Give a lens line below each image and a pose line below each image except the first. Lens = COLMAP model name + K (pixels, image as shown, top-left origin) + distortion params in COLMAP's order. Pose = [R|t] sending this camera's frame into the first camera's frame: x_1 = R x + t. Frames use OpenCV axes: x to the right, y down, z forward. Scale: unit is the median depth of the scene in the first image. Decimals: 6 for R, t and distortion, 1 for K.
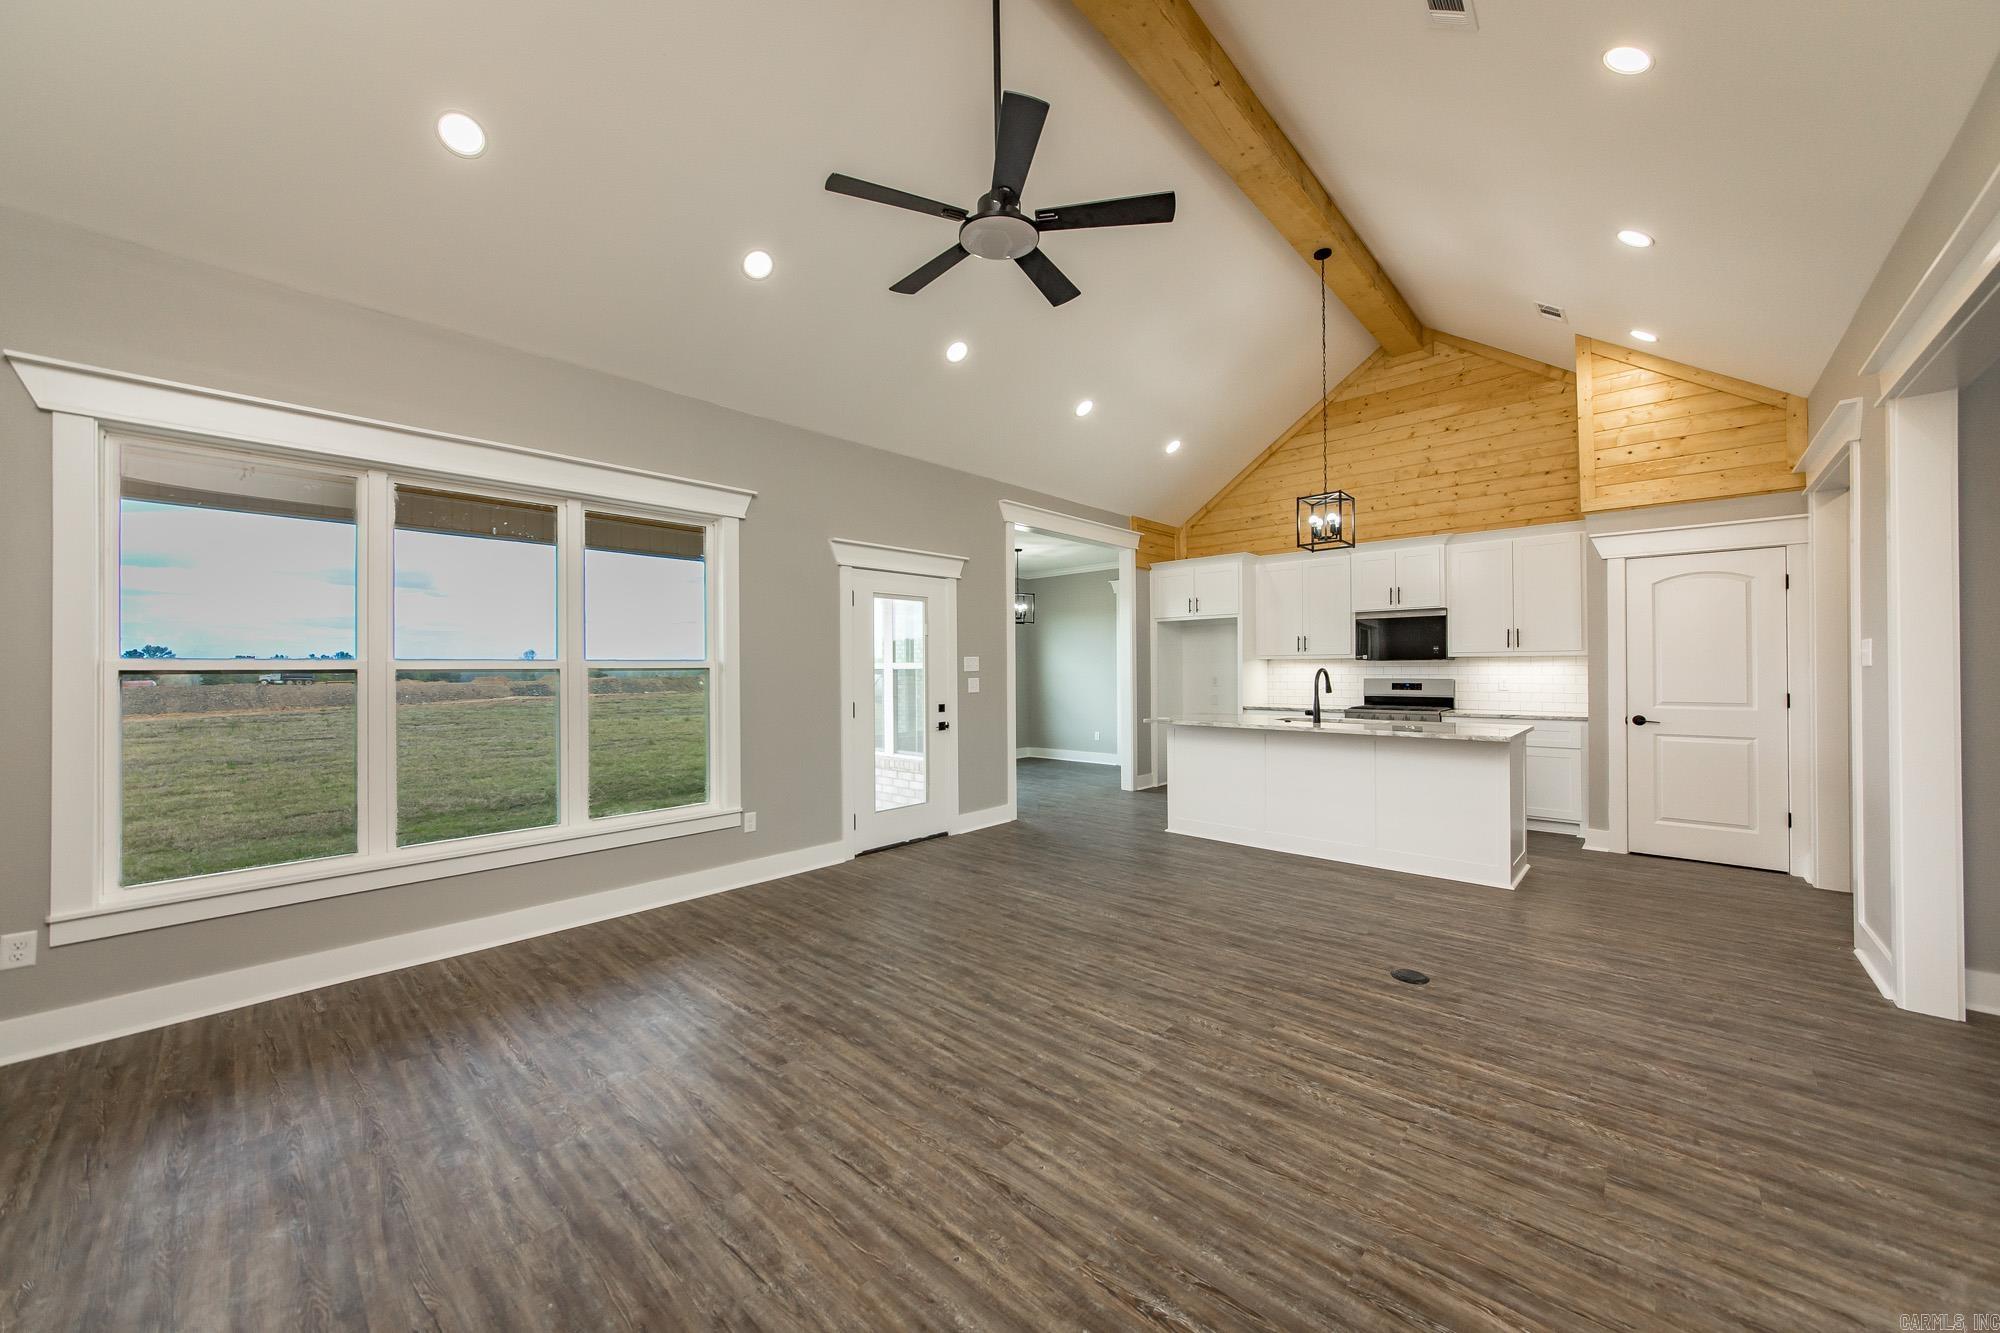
lens RADIAL K [[727.0, 0, 987.9], [0, 727.0, 672.3], [0, 0, 1]] dist [-0.010280, 0.002675]
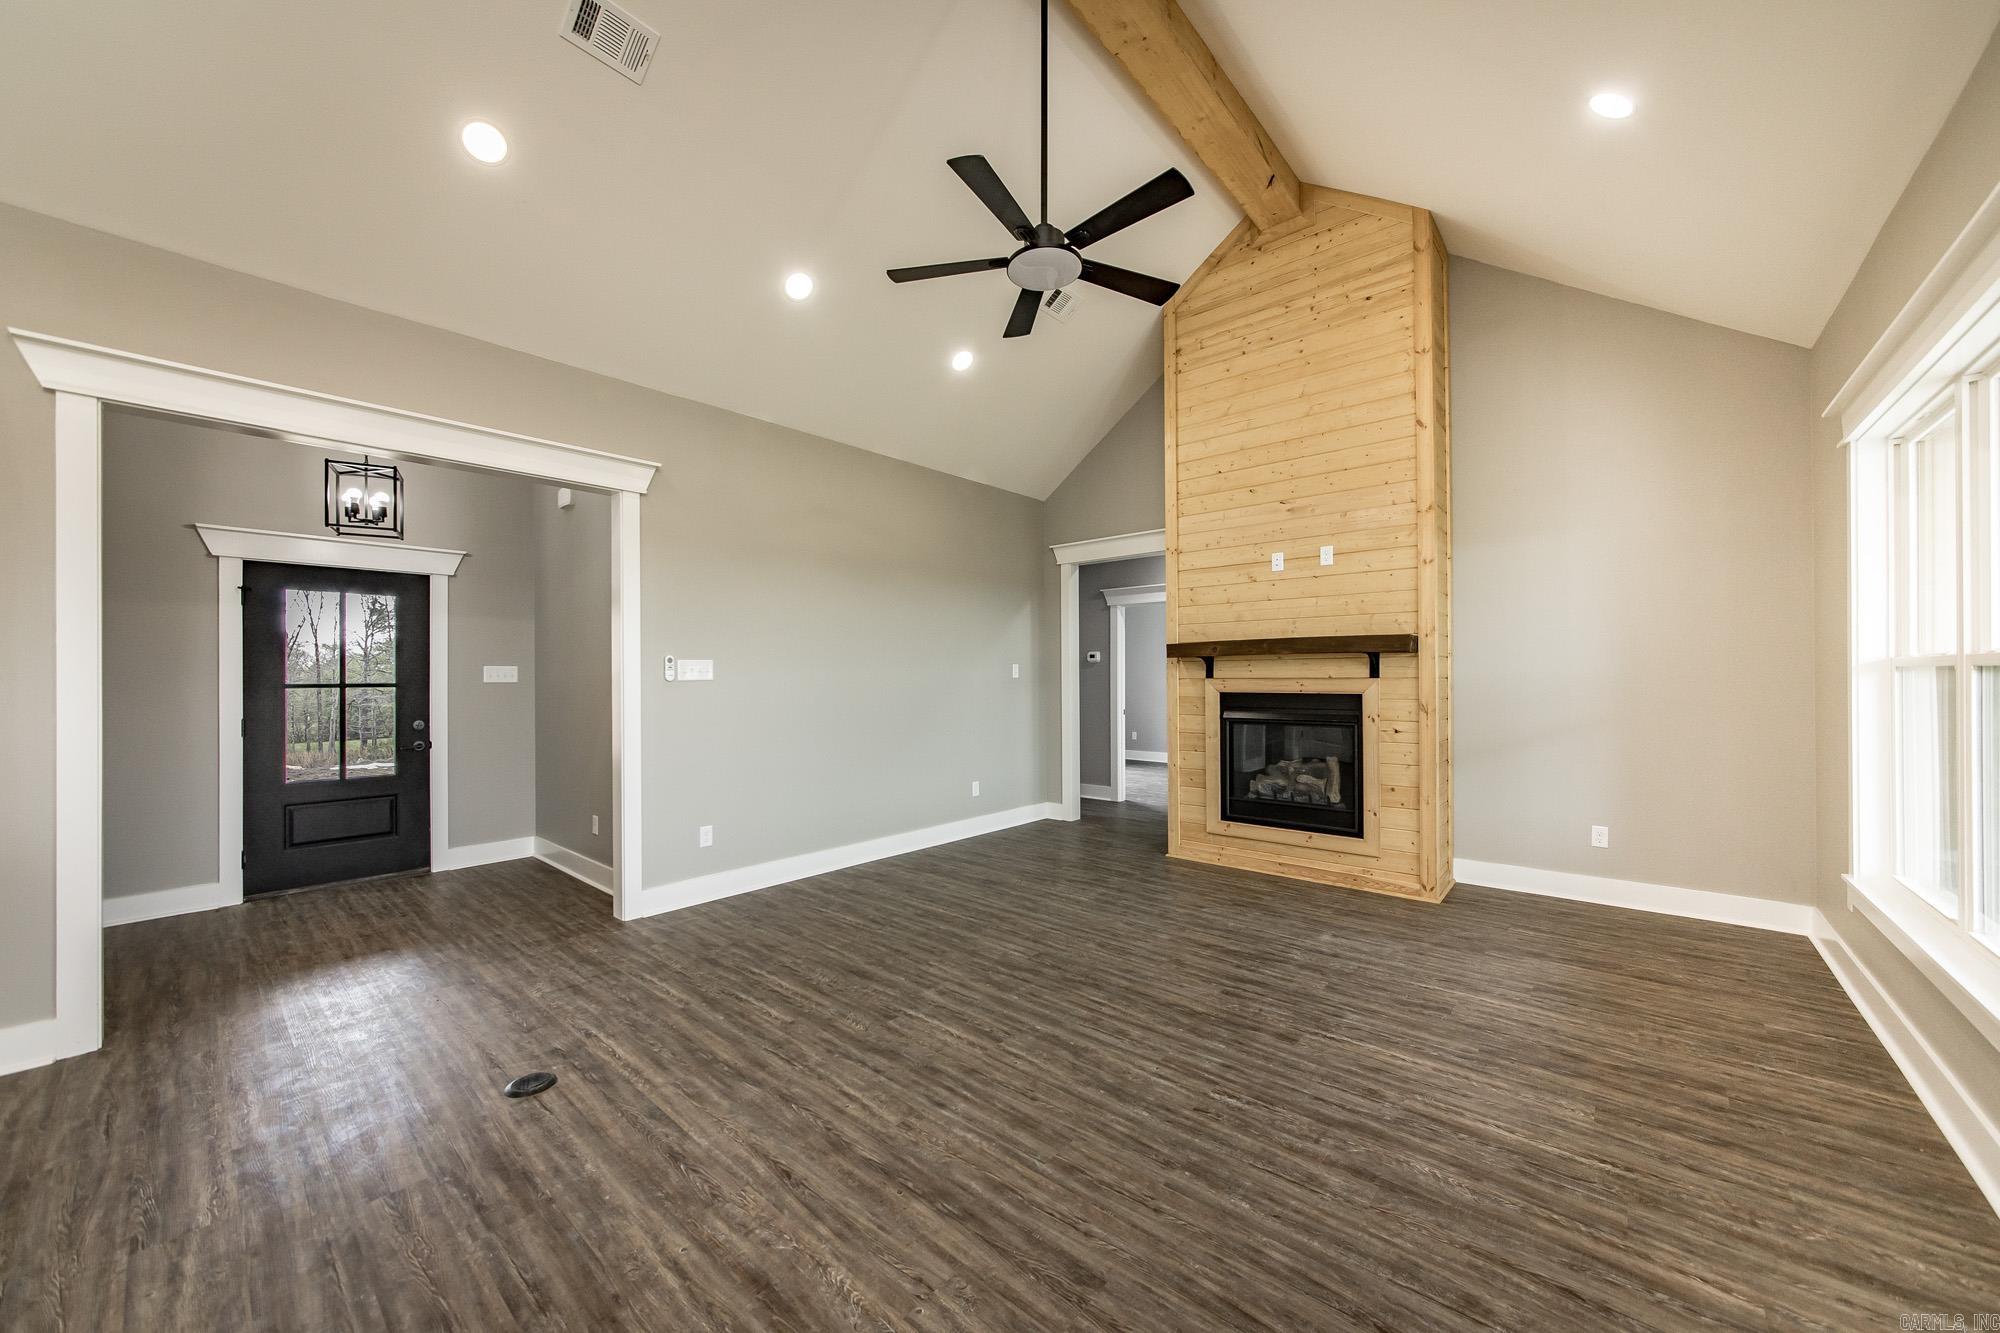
lens RADIAL K [[727.0, 0, 989.5], [0, 727.0, 673.3], [0, 0, 1]] dist [-0.010280, 0.002675]
pose [[-0.999497, 0.012143, -0.029286, 0.123131], [0.012029, 0.999919, 0.004063, -0.011832], [0.029333, 0.003708, -0.999563, 1.871959]]
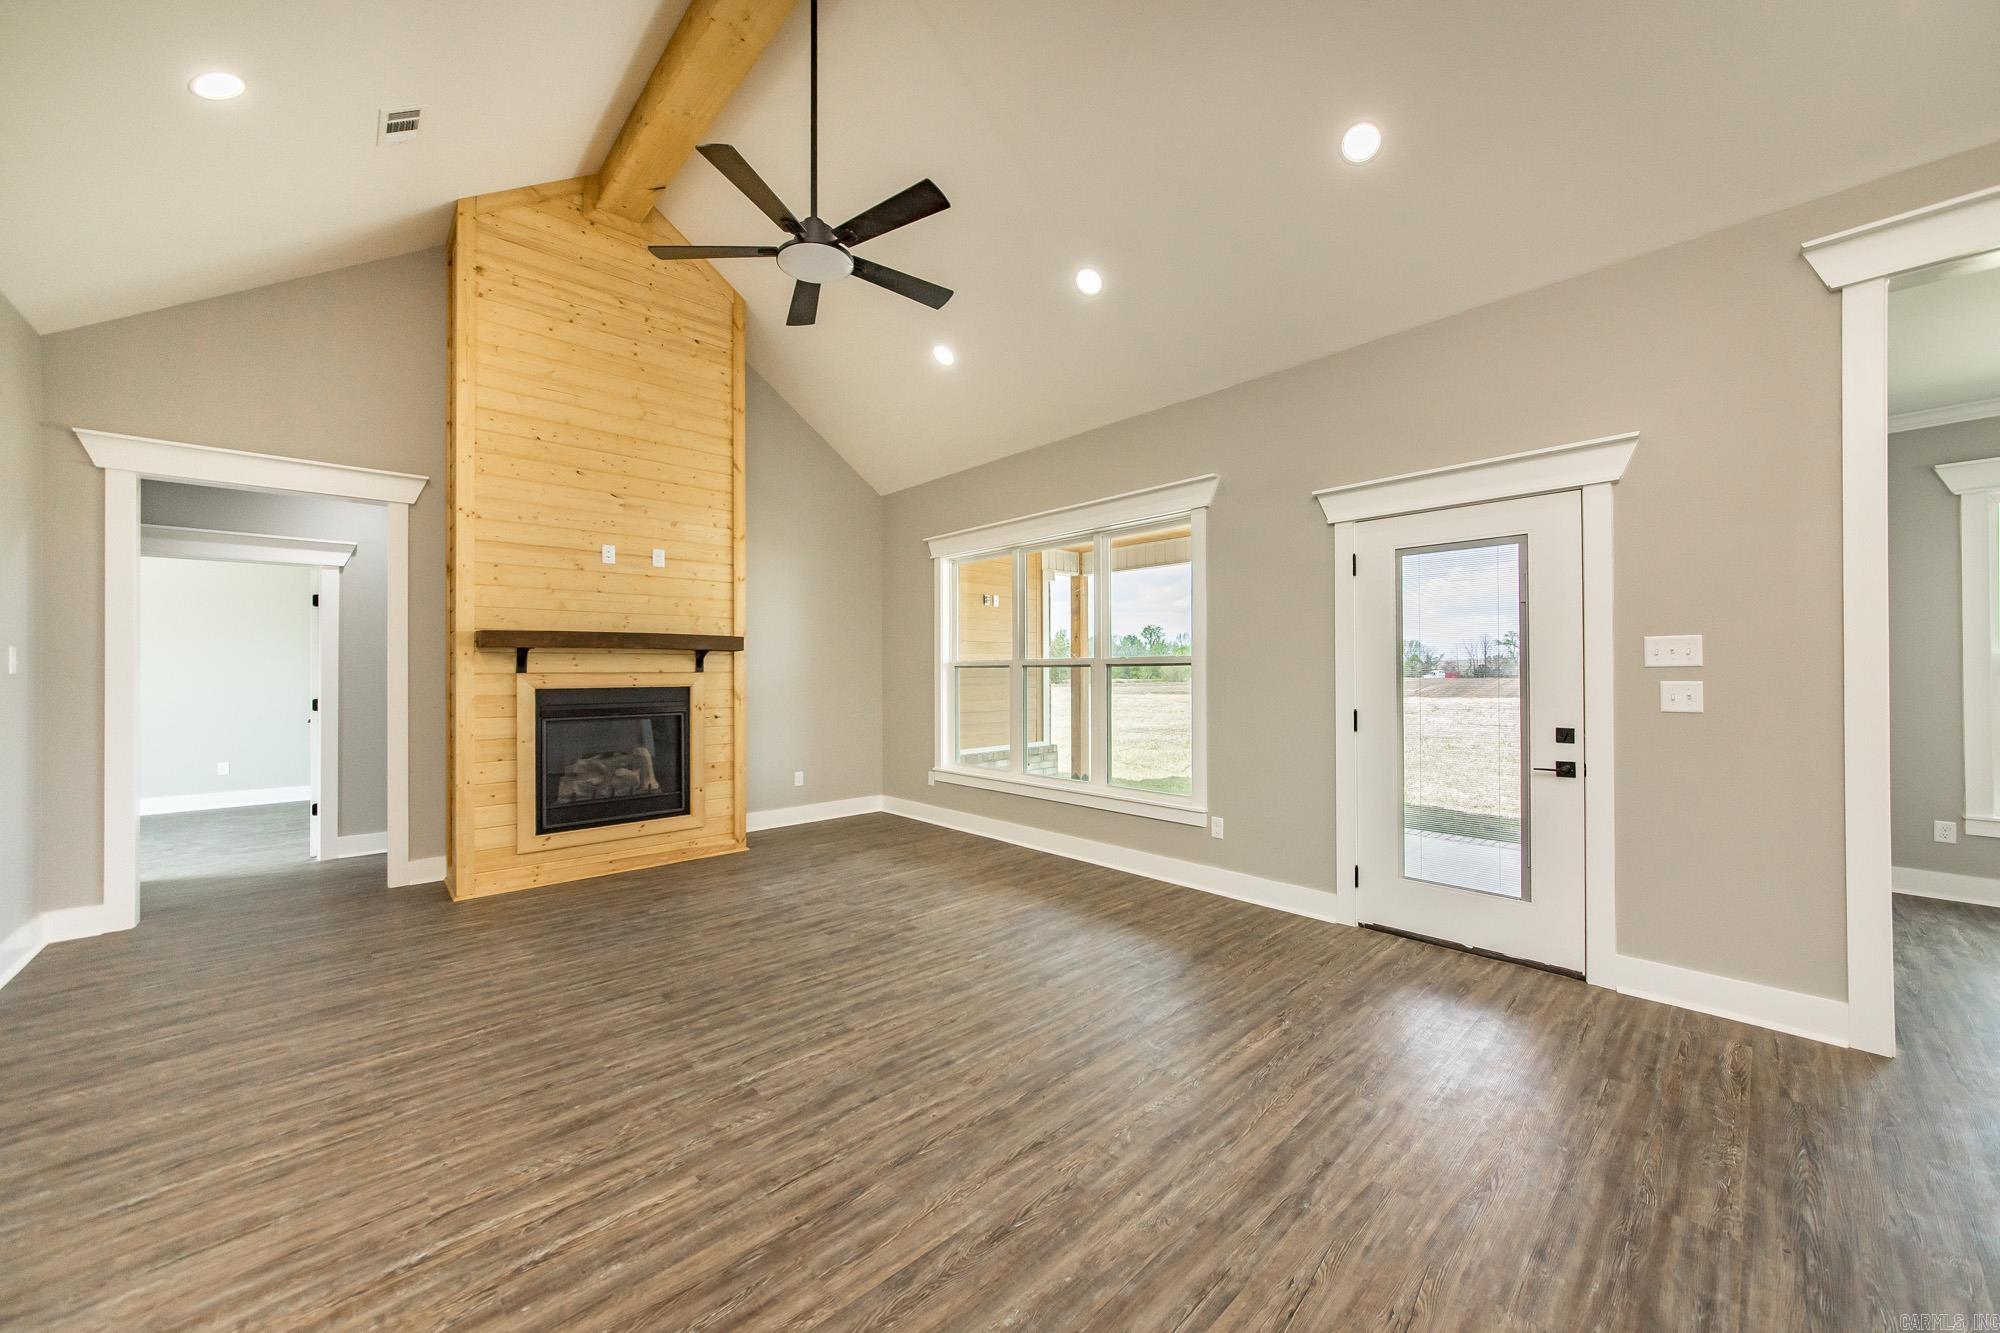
lens RADIAL K [[727.0, 0, 998.4], [0, 727.0, 666.2], [0, 0, 1]] dist [-0.010280, 0.002675]
pose [[-0.072223, -0.000596, -0.997388, 0.972426], [-0.001499, 0.999999, -0.000489, -0.001265], [0.997387, 0.001459, -0.072224, 1.220033]]
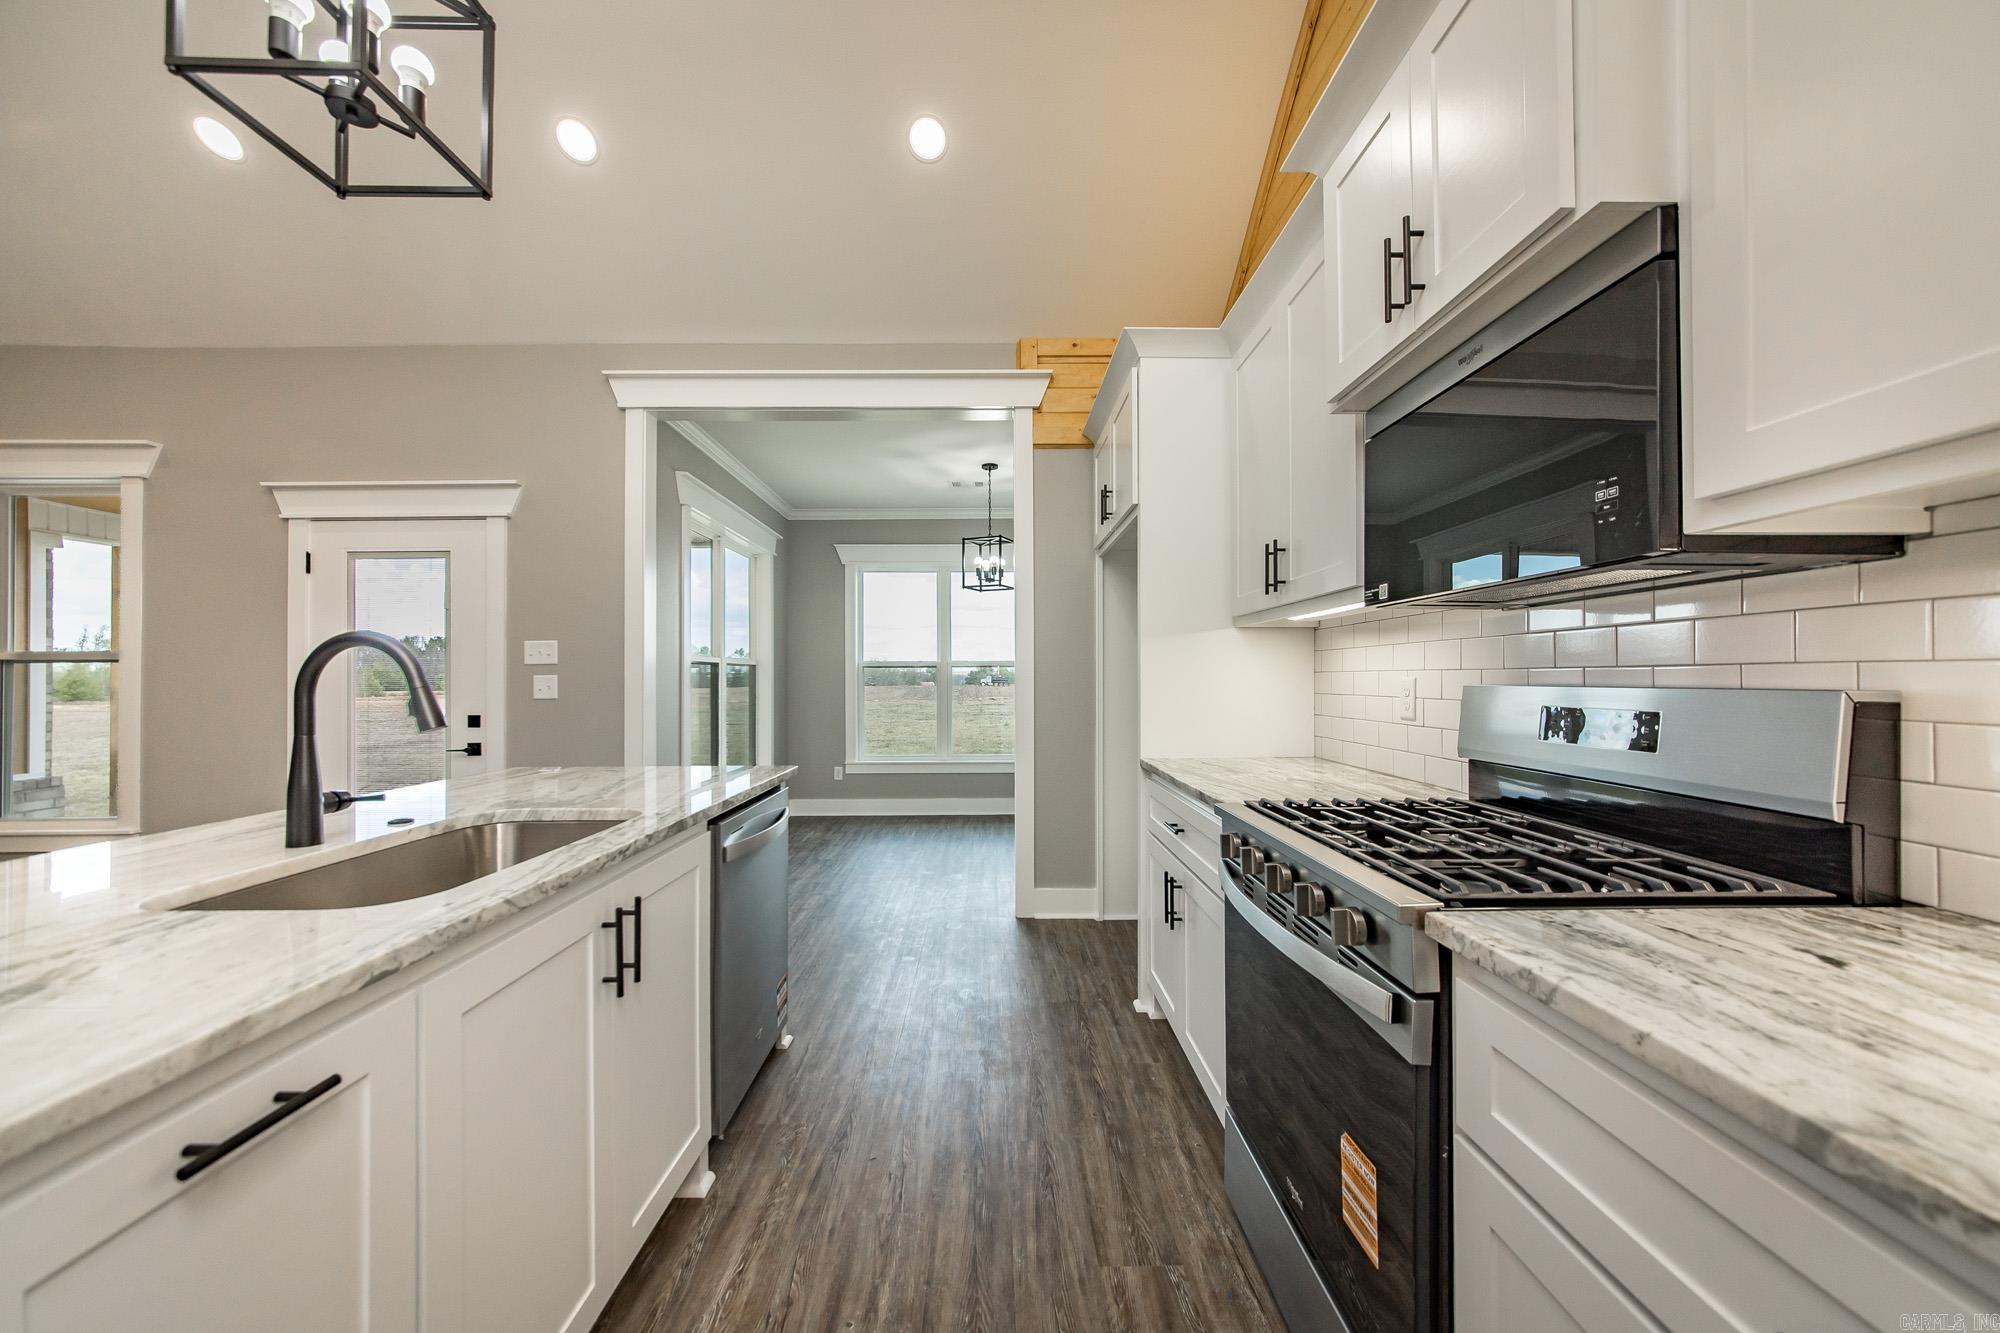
lens RADIAL K [[727.0, 0, 997.0], [0, 727.0, 668.4], [0, 0, 1]] dist [-0.010280, 0.002675]
pose [[0.691293, -0.007677, -0.722534, 1.413022], [-0.003820, 0.999891, -0.014279, 0.019814], [0.722565, 0.012631, 0.691188, 1.746368]]
